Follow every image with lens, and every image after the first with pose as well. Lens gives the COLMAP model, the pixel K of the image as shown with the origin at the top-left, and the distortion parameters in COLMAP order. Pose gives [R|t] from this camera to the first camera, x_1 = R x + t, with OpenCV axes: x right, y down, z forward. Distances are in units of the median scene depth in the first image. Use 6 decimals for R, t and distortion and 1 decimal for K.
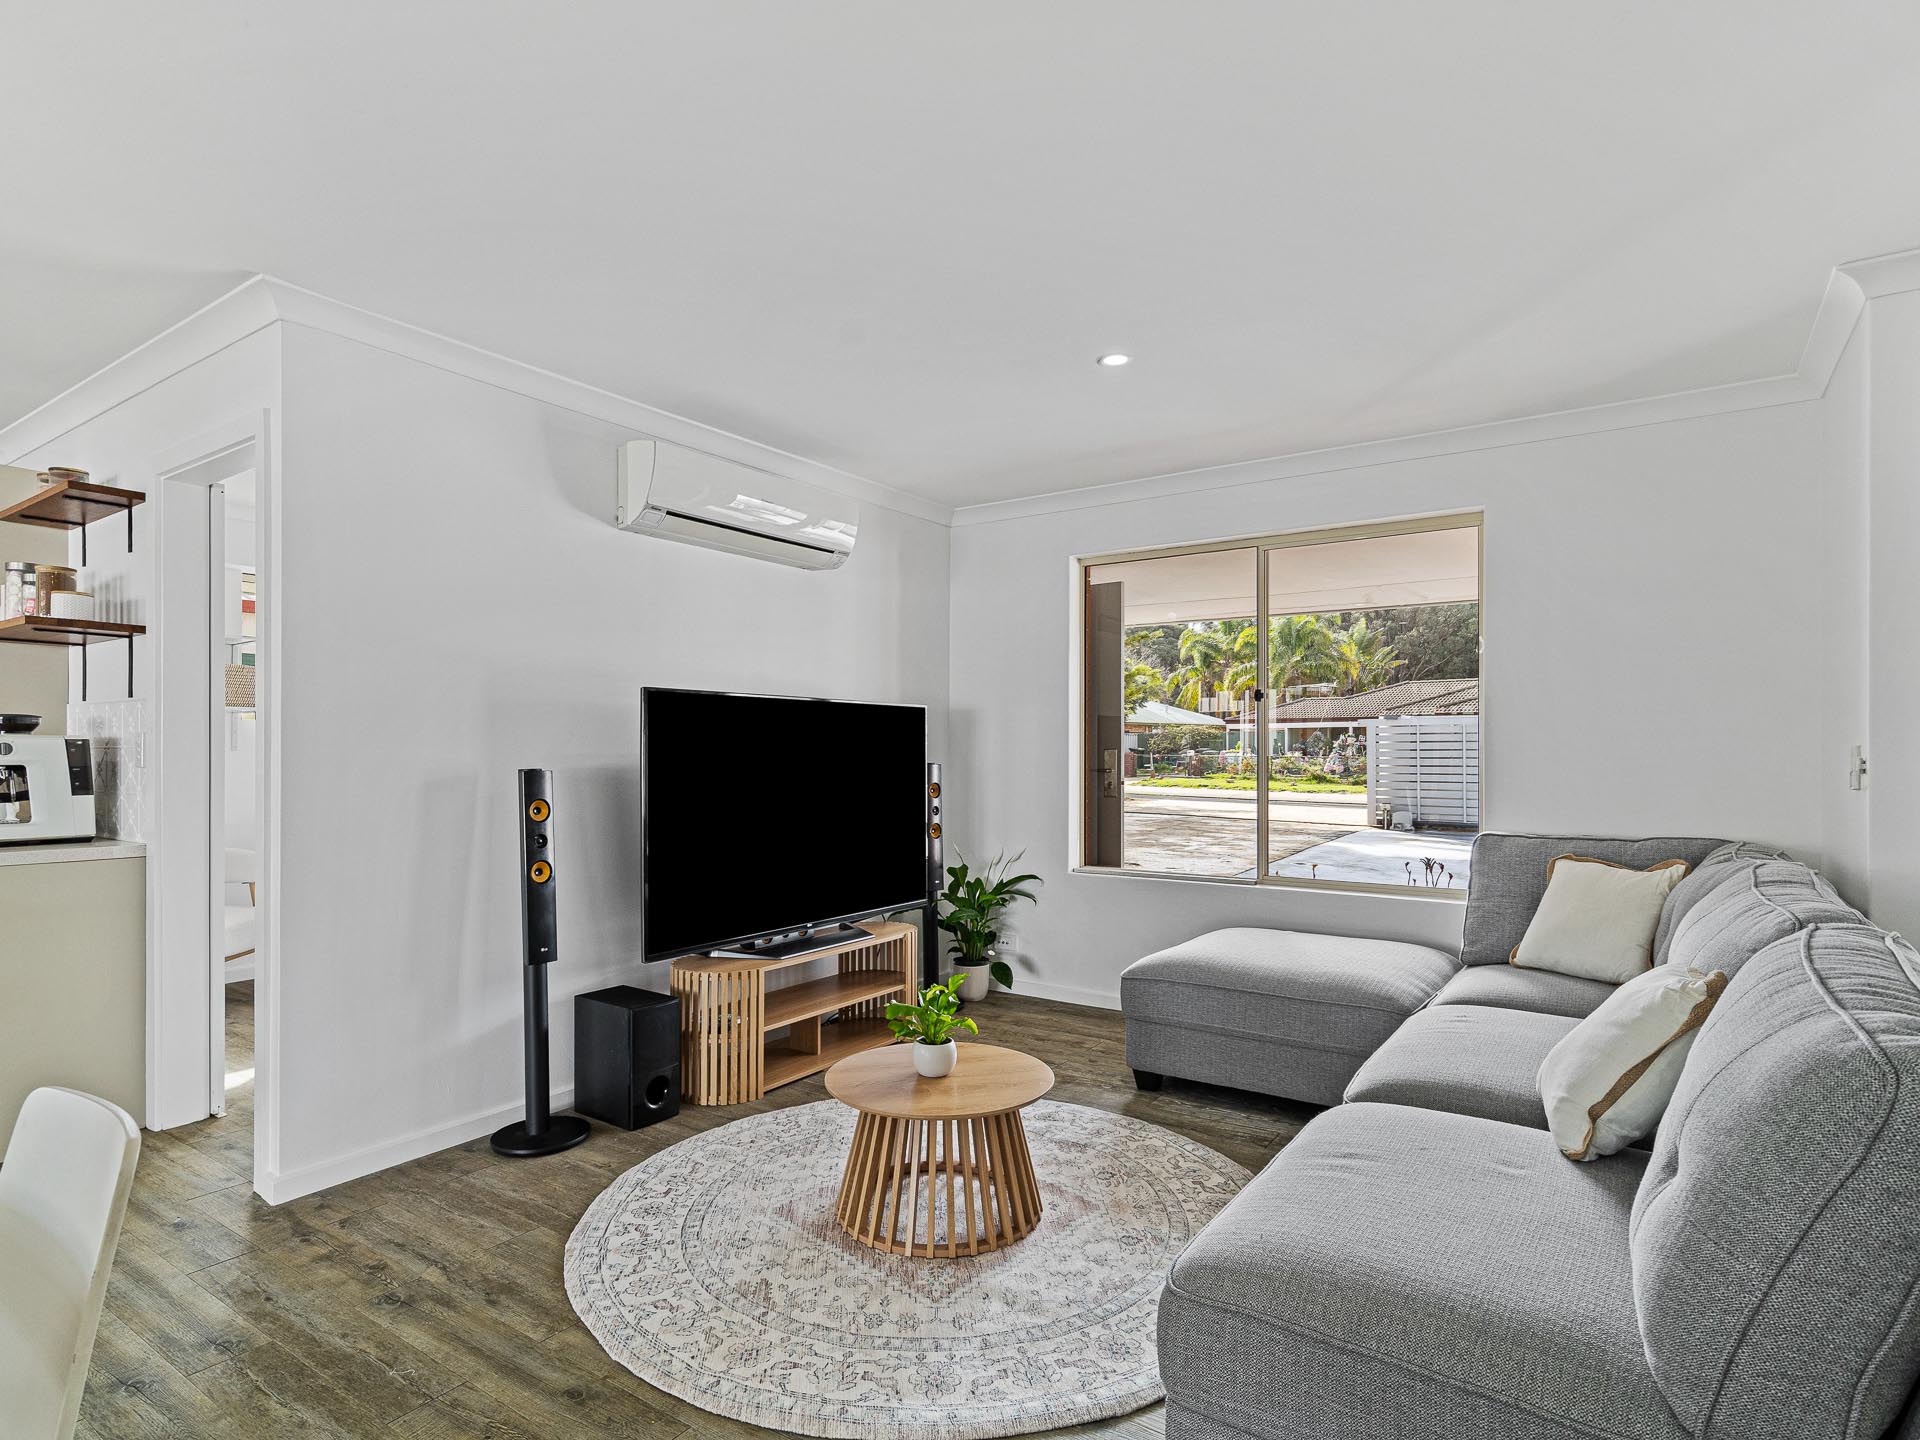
lens RADIAL K [[990.9, 0, 982.8], [0, 990.9, 758.7], [0, 0, 1]] dist [-0.007434, 0.001472]
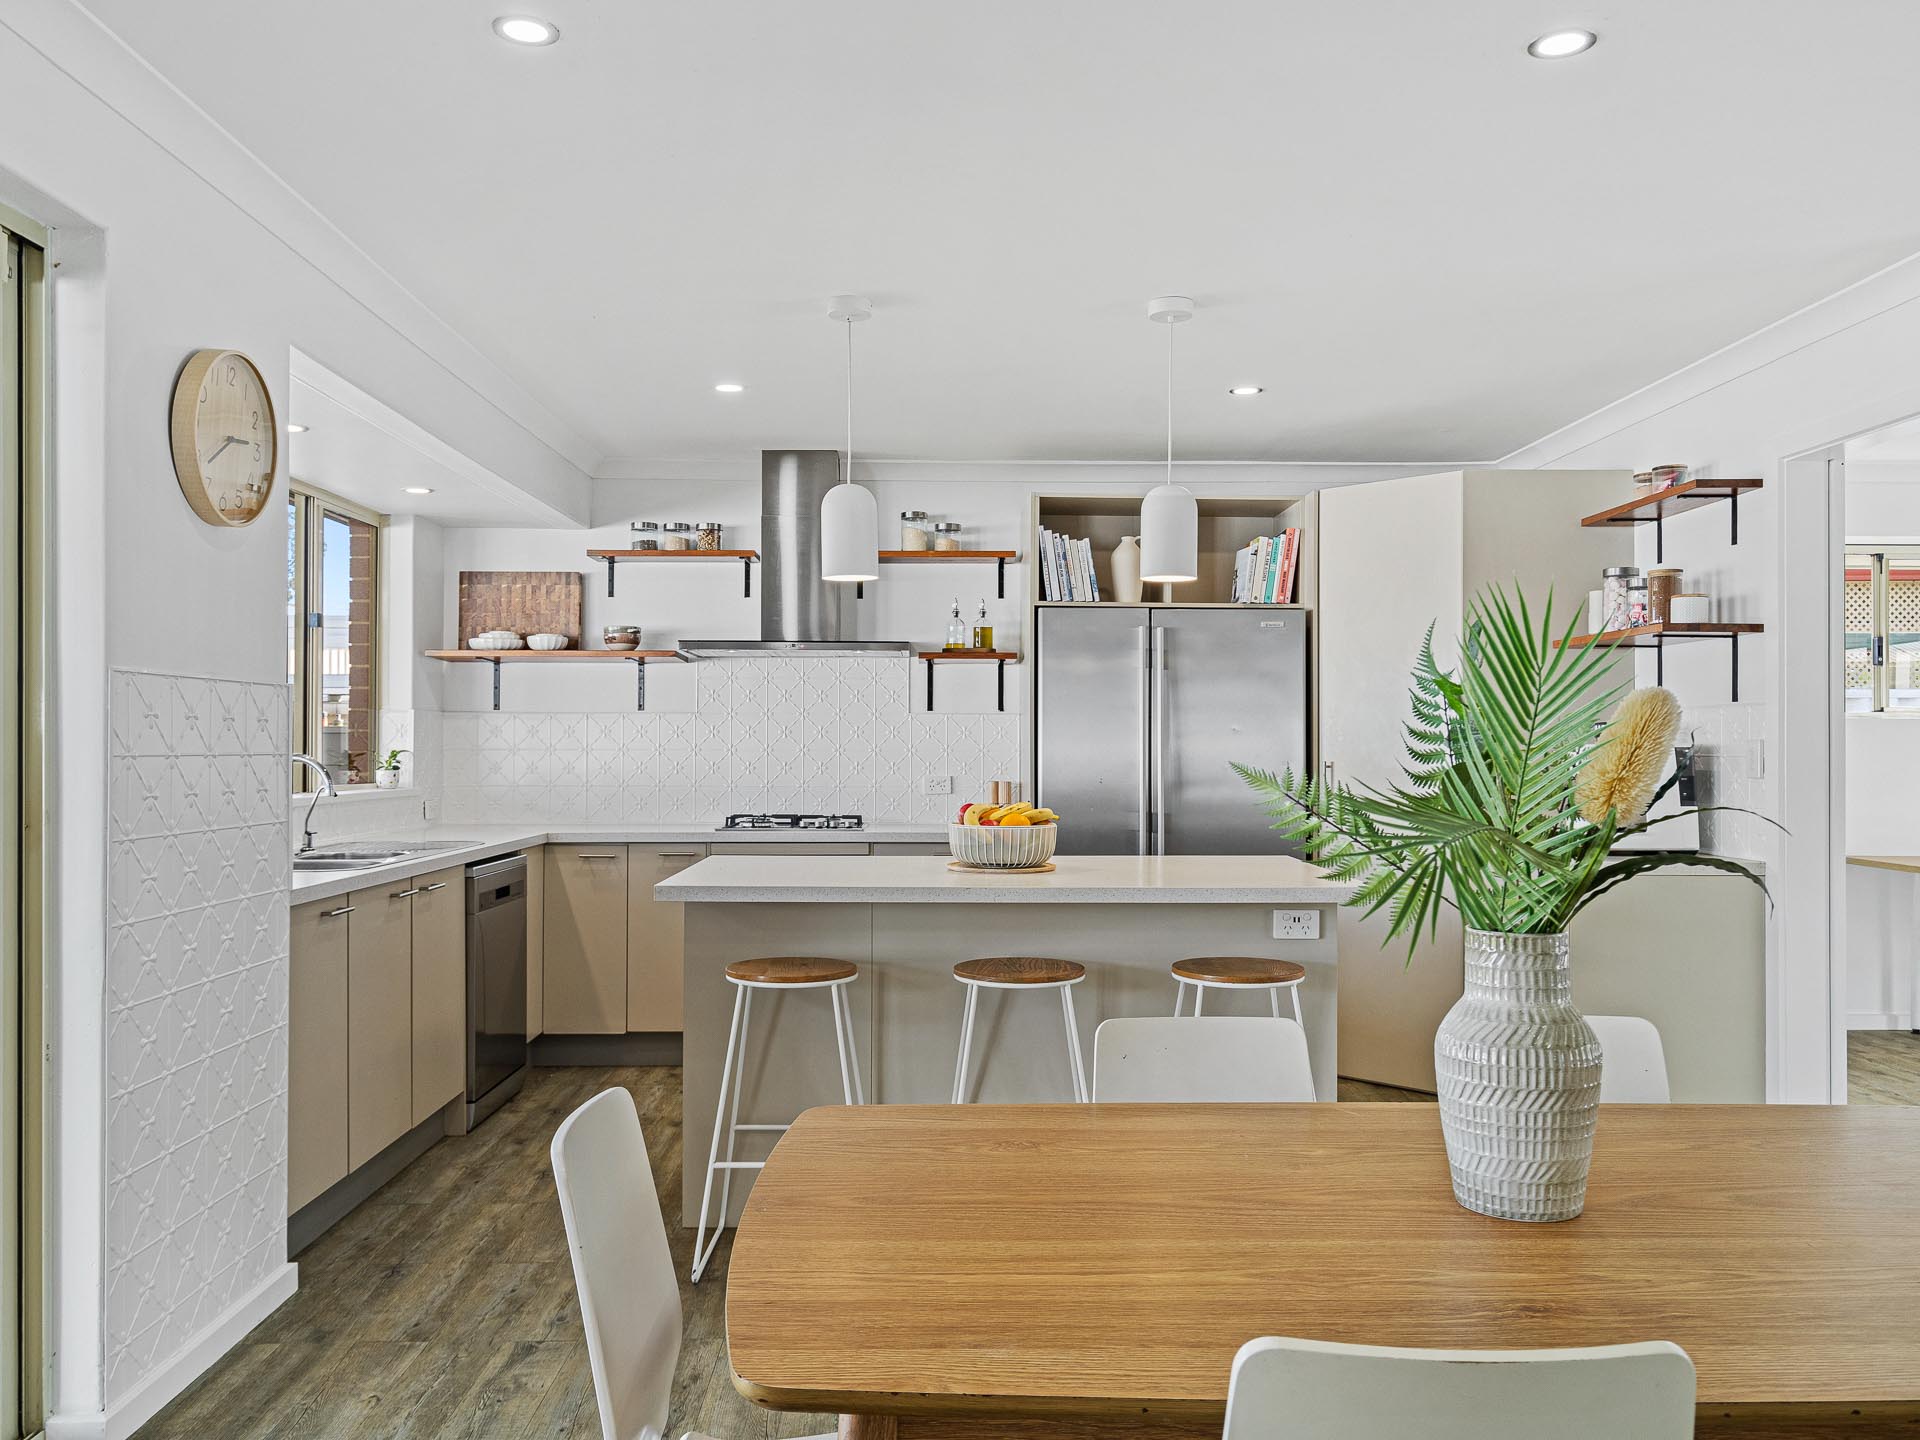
lens RADIAL K [[1498.1, 0, 938.9], [0, 1498.1, 731.9], [0, 0, 1]] dist [-0.003931, 0.007074]
pose [[0.566705, -0.007637, -0.823886, -0.134343], [-0.008022, 0.999858, -0.014786, -0.008140], [0.823882, 0.014989, 0.566563, -0.398642]]
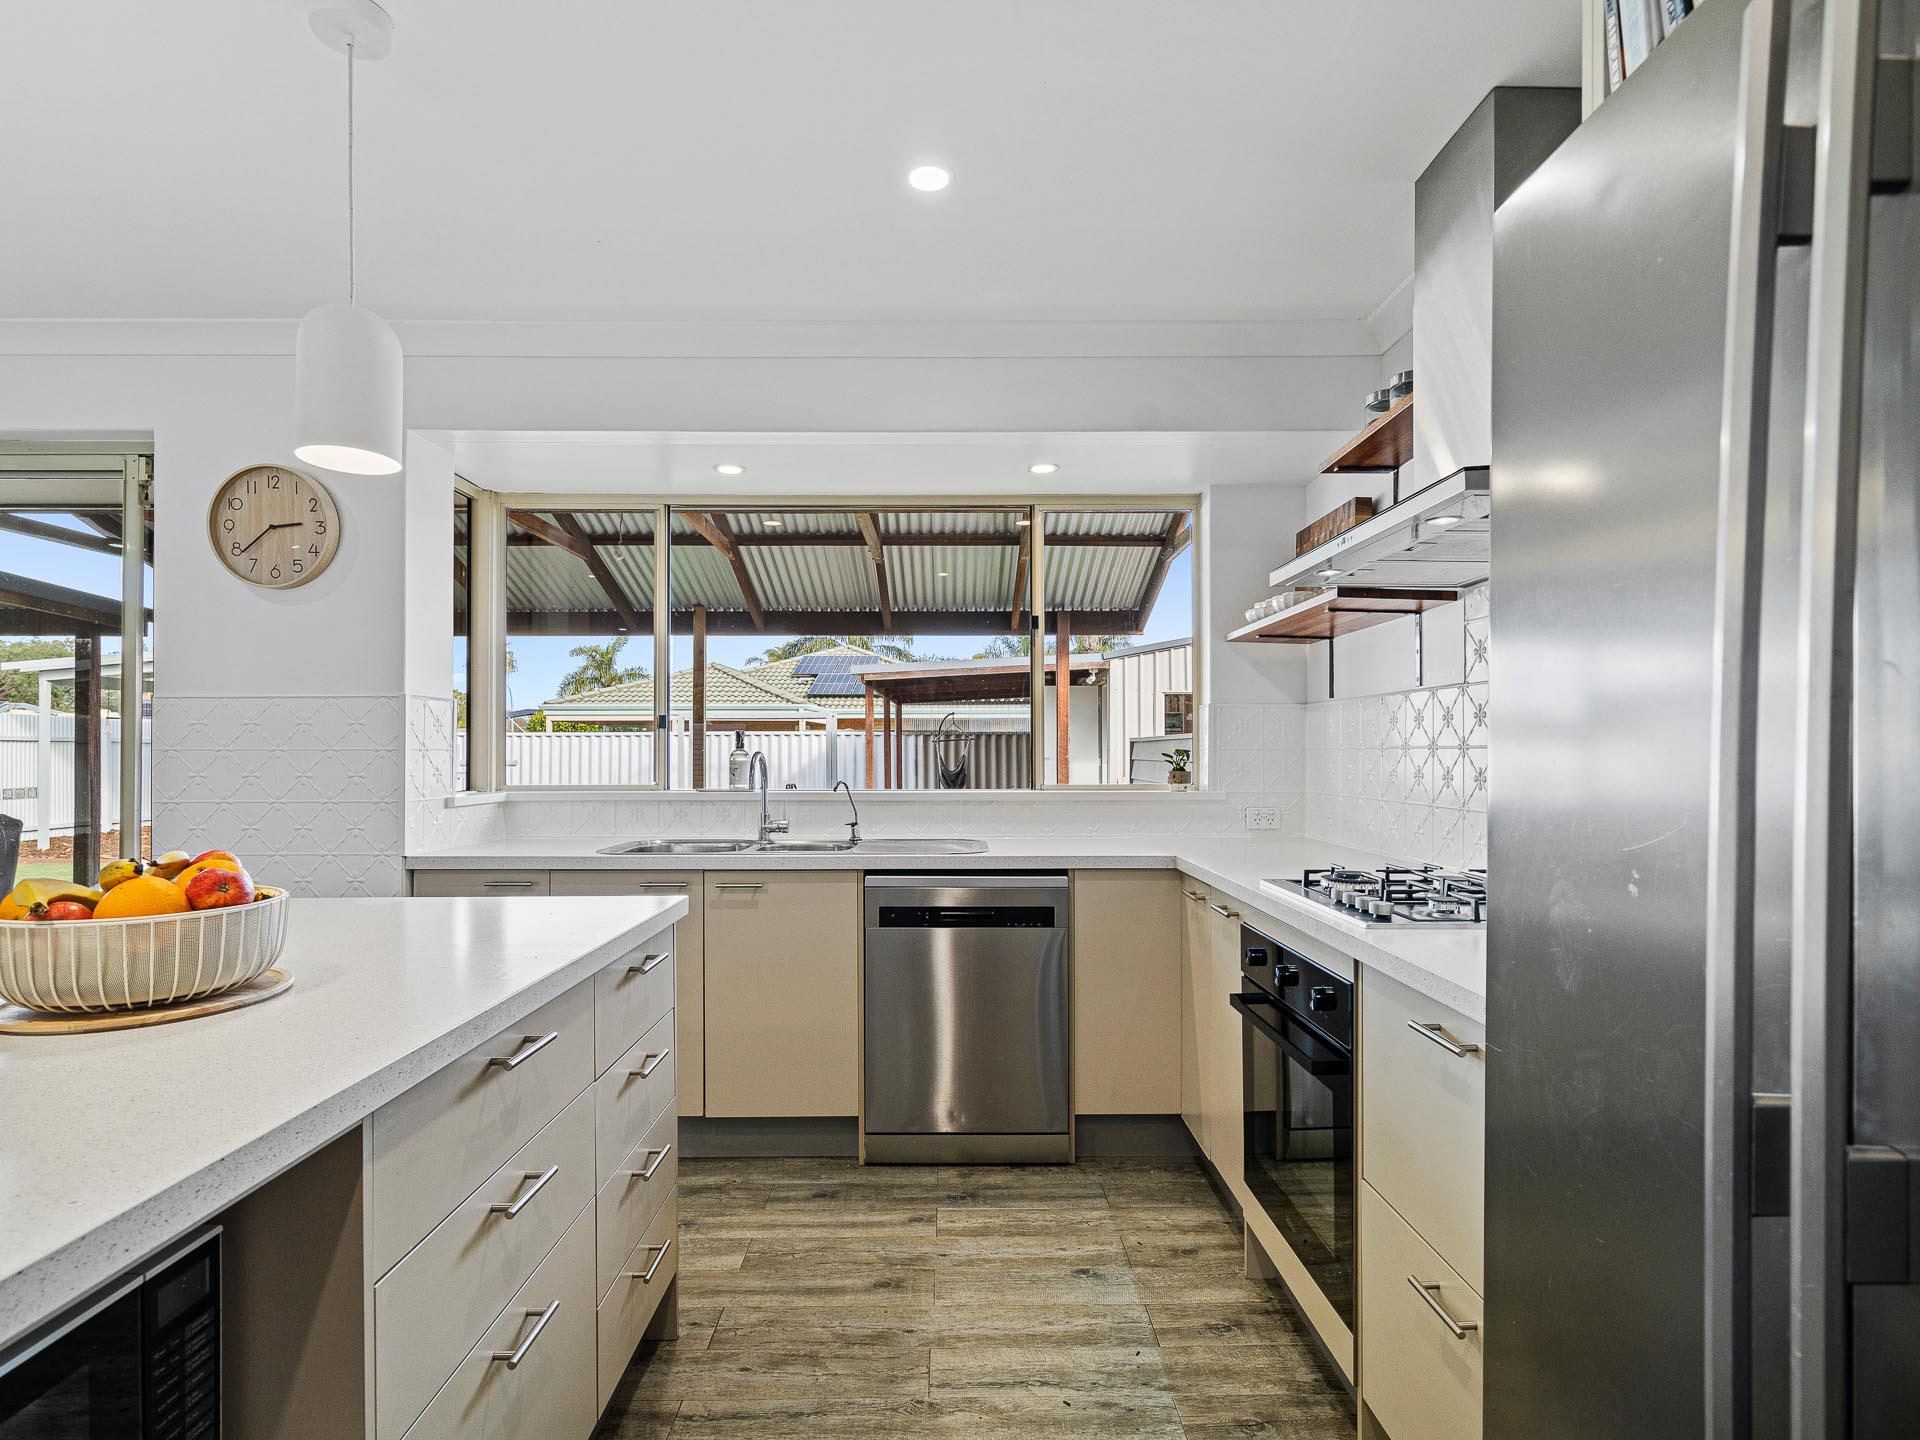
lens RADIAL K [[990.9, 0, 946.1], [0, 990.9, 736.9], [0, 0, 1]] dist [-0.007434, 0.001472]
pose [[-0.830171, -0.009094, -0.557435, -1.146893], [-0.005274, 0.999950, -0.008459, -0.010398], [0.557484, -0.004082, -0.830177, 0.811665]]
